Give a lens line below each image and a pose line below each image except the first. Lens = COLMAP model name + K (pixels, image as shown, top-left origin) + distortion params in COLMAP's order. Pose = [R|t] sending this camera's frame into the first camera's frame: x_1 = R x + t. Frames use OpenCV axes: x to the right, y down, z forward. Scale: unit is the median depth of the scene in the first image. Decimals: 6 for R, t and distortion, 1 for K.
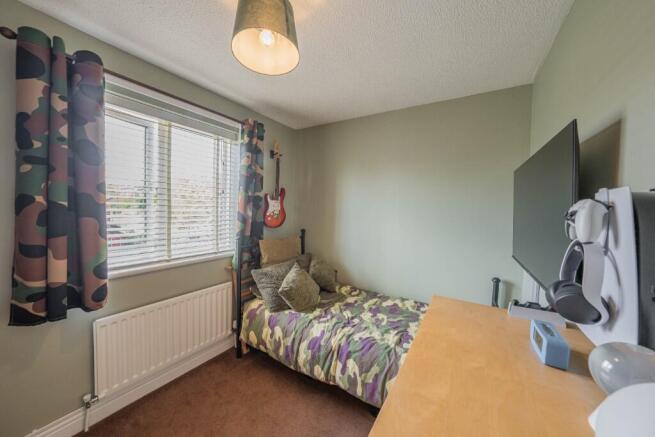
lens RADIAL K [[225.1, 0, 324.3], [0, 225.1, 214.4], [0, 0, 1]] dist [-0.016436, 0.000972]
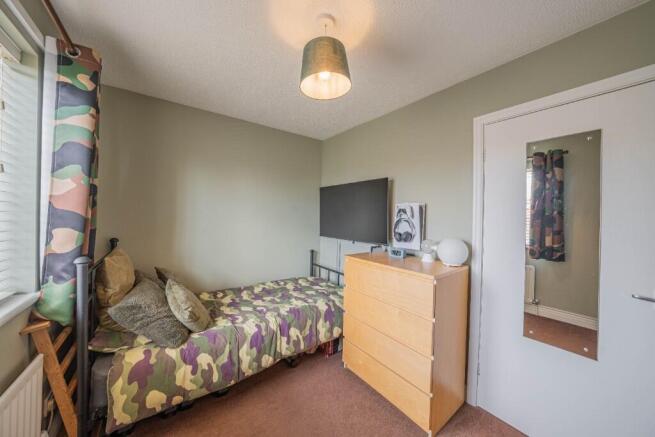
lens RADIAL K [[225.1, 0, 326.1], [0, 225.1, 215.5], [0, 0, 1]] dist [-0.016436, 0.000972]
pose [[0.359956, -0.023004, 0.932686, -0.821020], [0.024421, 0.999586, 0.015230, 0.004832], [-0.932649, 0.017295, 0.360369, 0.307030]]
